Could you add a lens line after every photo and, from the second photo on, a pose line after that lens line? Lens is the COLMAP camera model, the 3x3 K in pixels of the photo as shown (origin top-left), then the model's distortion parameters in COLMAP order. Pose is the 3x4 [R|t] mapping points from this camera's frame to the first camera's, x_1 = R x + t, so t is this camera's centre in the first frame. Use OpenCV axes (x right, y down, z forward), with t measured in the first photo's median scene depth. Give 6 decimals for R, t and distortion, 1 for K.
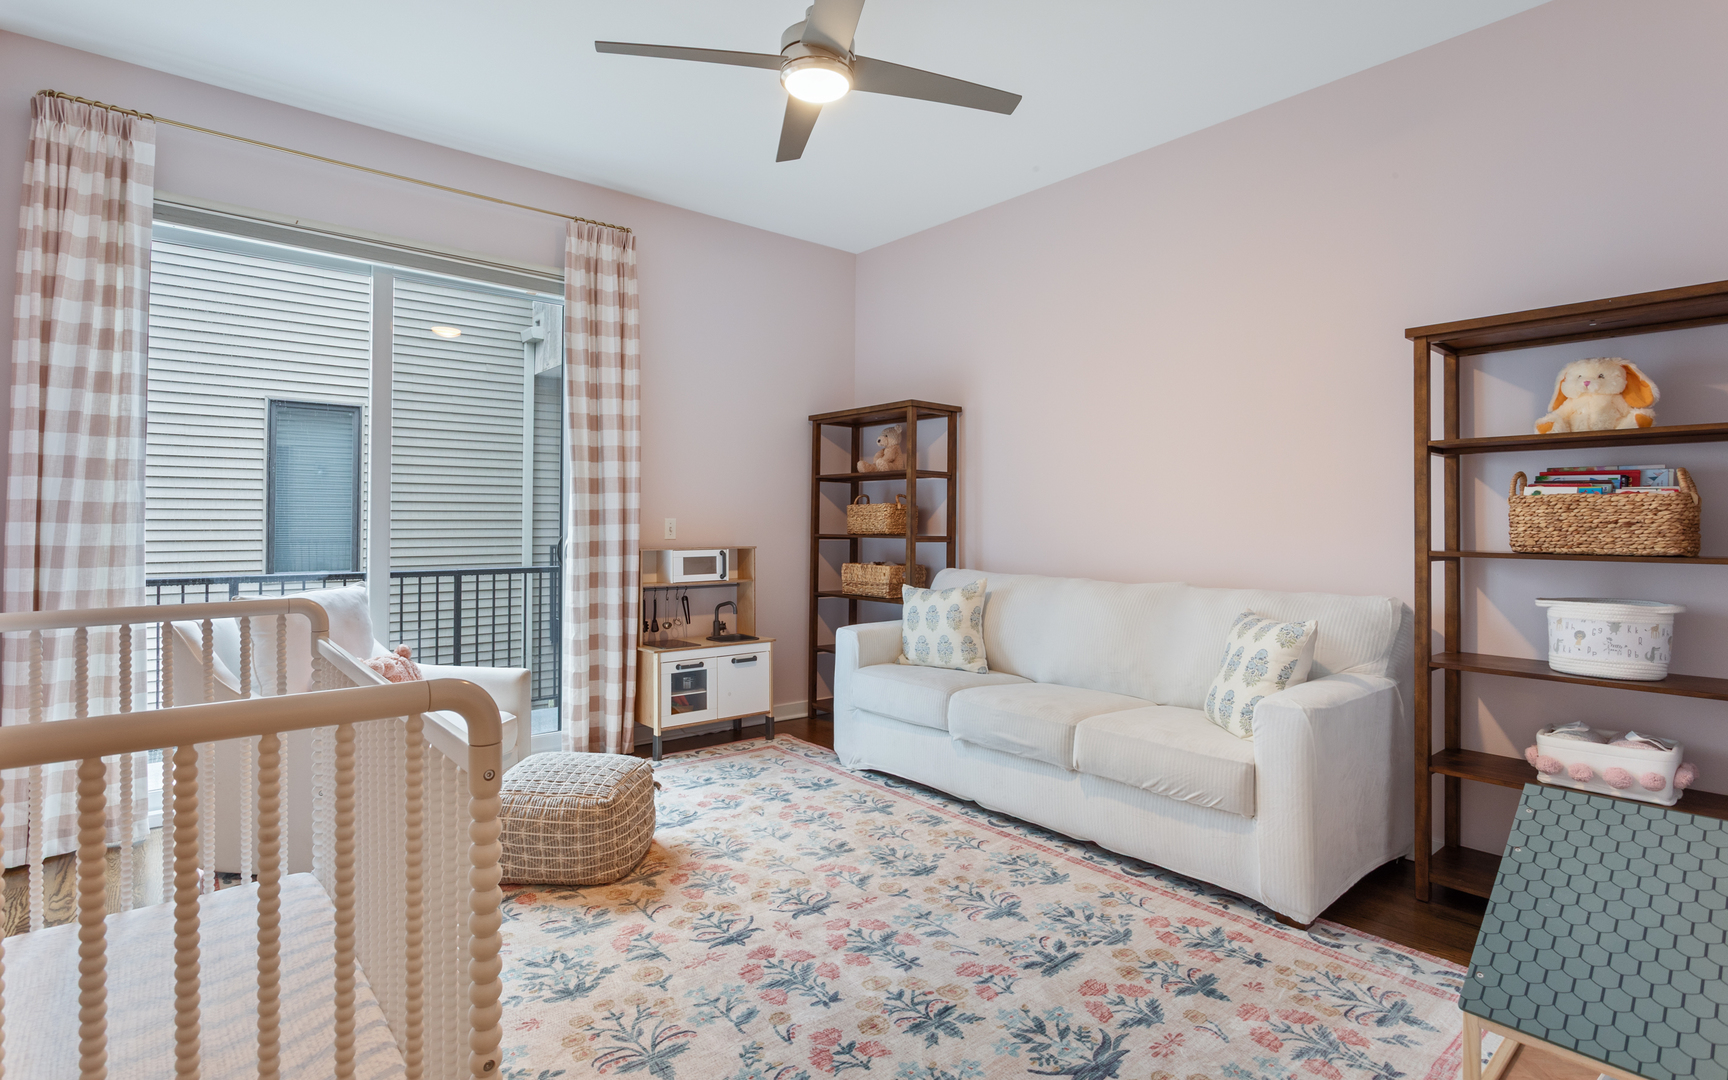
lens RADIAL K [[836.7, 0, 864.7], [0, 836.7, 518.0], [0, 0, 1]] dist [-0.016740, 0.000160]
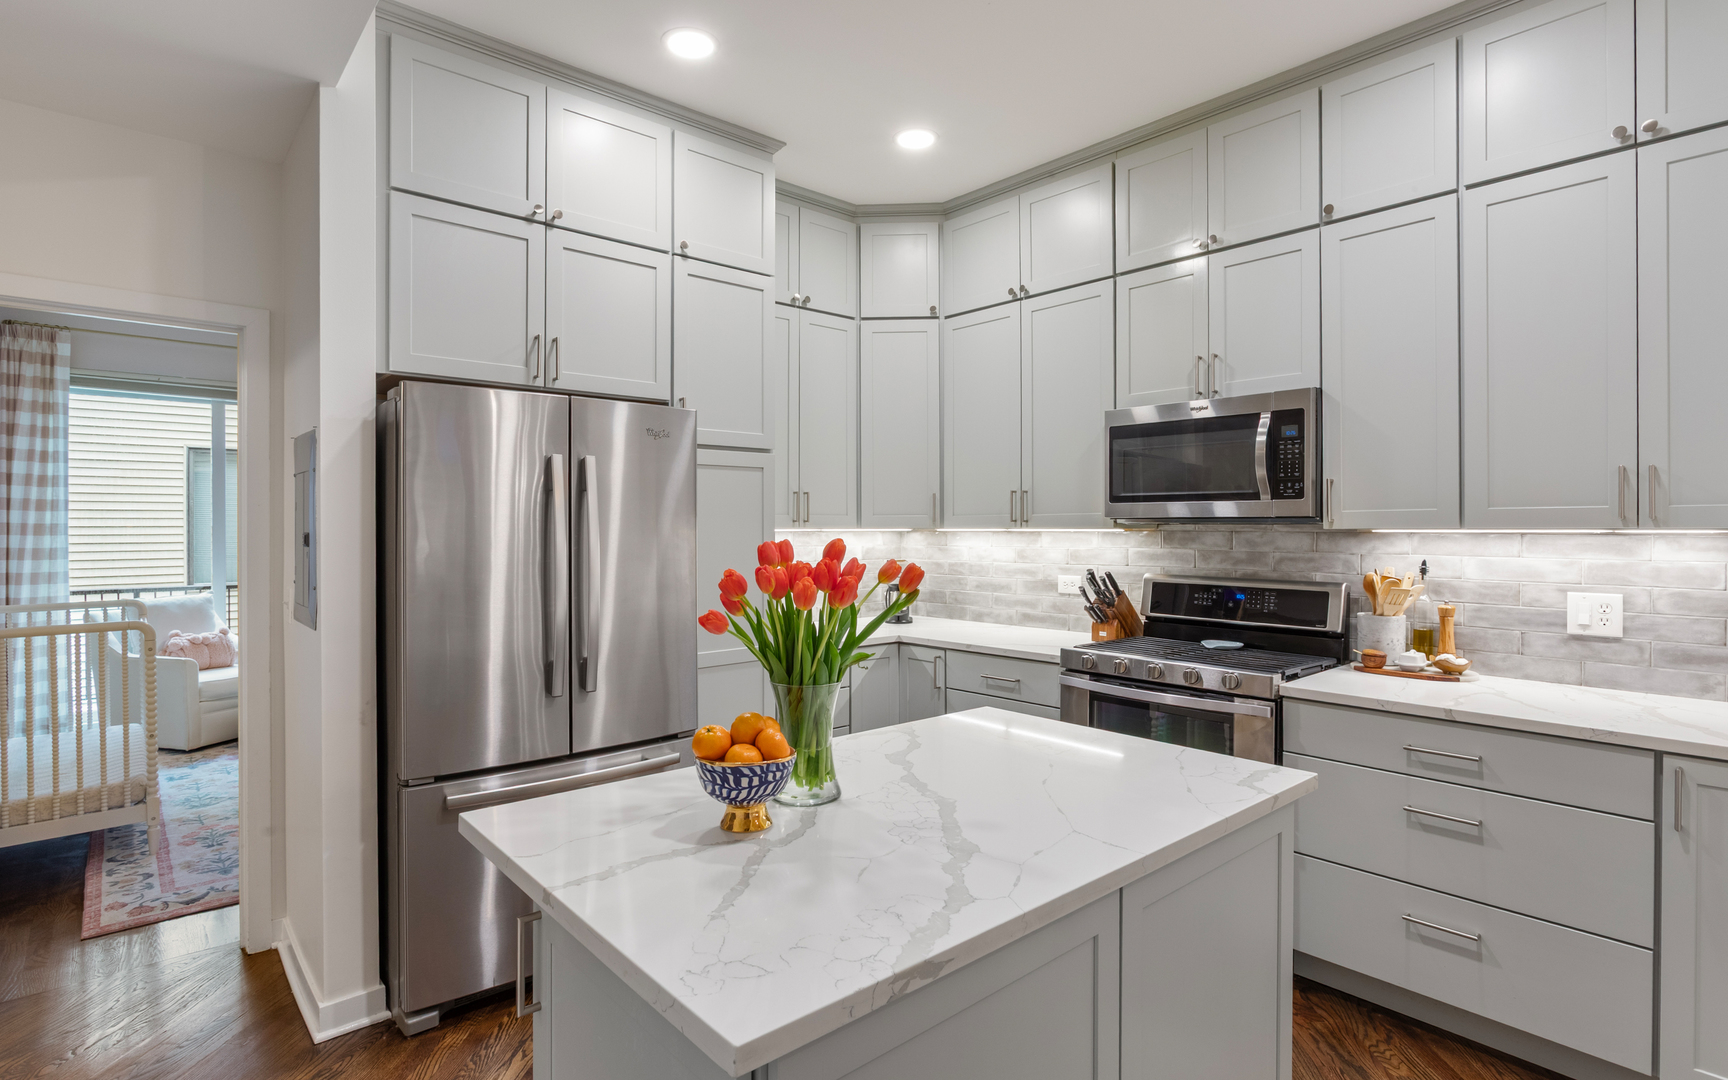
lens RADIAL K [[848.2, 0, 862.9], [0, 848.2, 531.9], [0, 0, 1]] dist [-0.014641, 0.000265]
pose [[0.999891, -0.005126, 0.013864, 0.841905], [0.004959, 0.999916, 0.012012, -0.068097], [-0.013924, -0.011942, 0.999832, -0.852284]]
